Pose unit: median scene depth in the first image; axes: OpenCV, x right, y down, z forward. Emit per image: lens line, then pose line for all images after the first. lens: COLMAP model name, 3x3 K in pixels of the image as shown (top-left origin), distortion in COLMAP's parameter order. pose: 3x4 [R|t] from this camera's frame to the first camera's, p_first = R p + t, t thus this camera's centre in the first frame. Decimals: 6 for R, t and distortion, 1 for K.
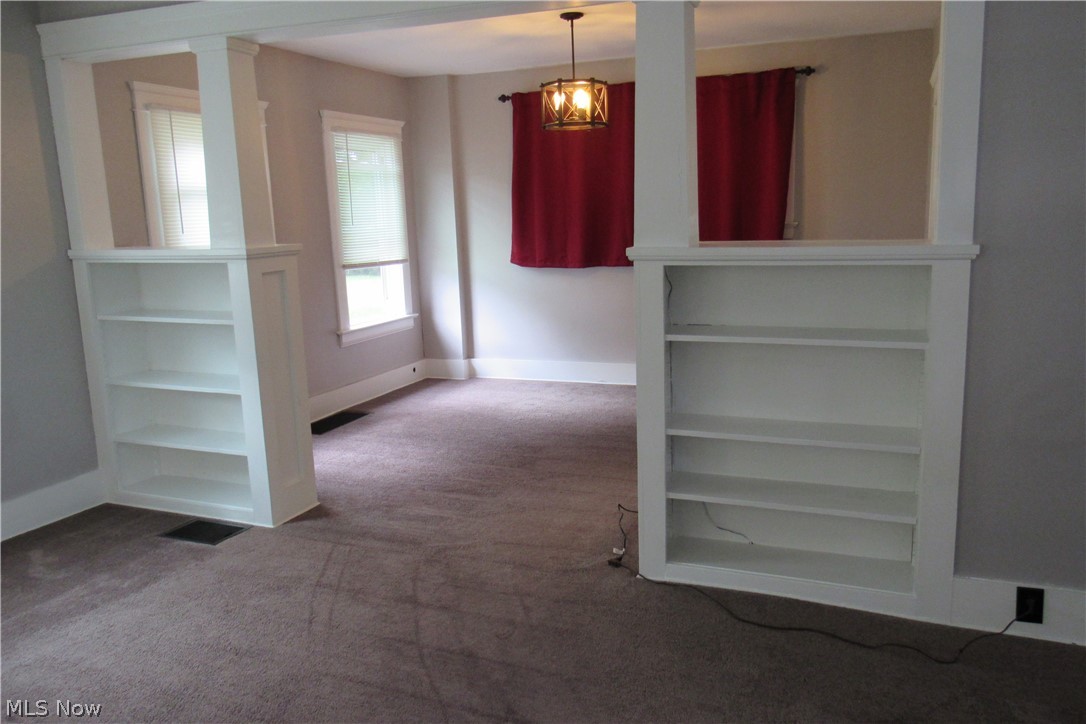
lens RADIAL K [[864.6, 0, 541.5], [0, 864.6, 362.6], [0, 0, 1]] dist [0.004078, -0.014367]
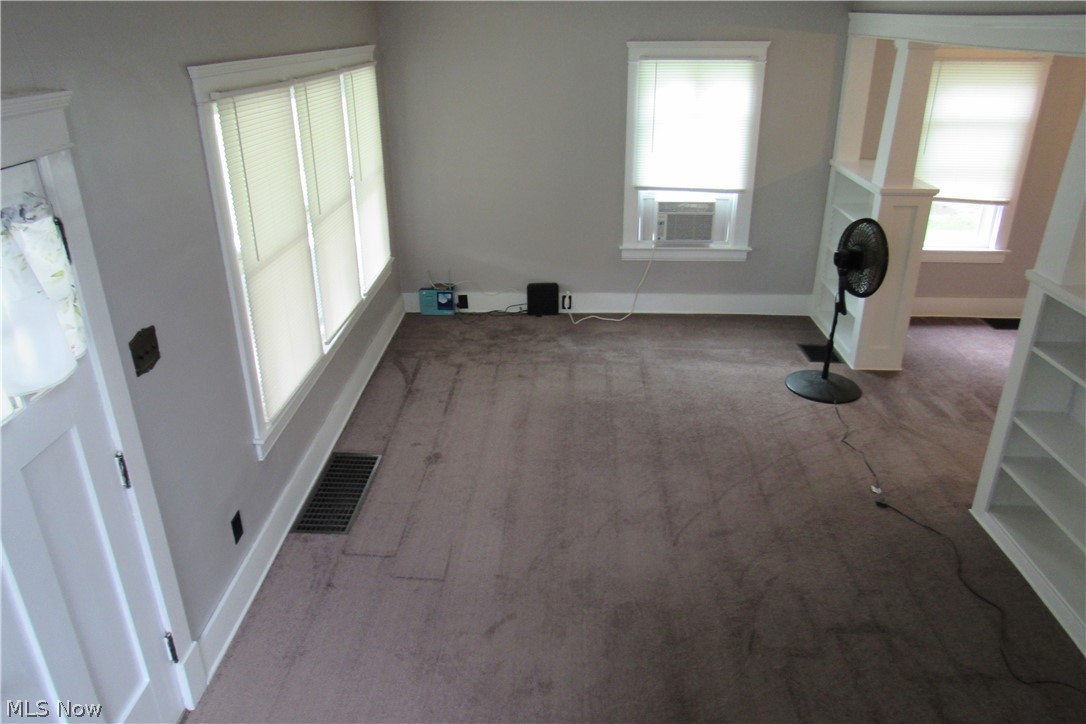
lens RADIAL K [[773.4, 0, 546.9], [0, 773.4, 363.3], [0, 0, 1]] dist [-0.004668, -0.001063]
pose [[0.353198, 0.408383, -0.841709, 0.548103], [-0.183997, 0.912447, 0.365494, -0.186063], [0.917277, 0.025780, 0.397416, -0.041158]]
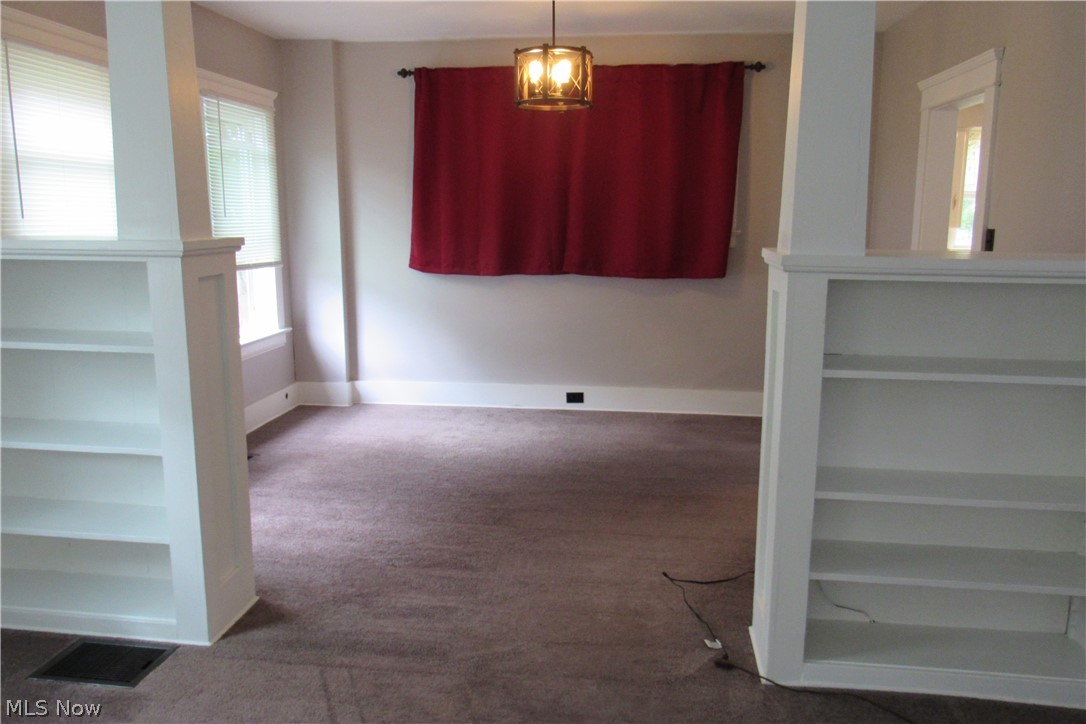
lens RADIAL K [[864.6, 0, 542.2], [0, 864.6, 361.3], [0, 0, 1]] dist [0.004078, -0.014367]
pose [[0.964054, -0.008064, 0.265582, -0.197274], [0.010392, 0.999919, -0.007361, -0.023947], [-0.265502, 0.009856, 0.964060, 0.216955]]
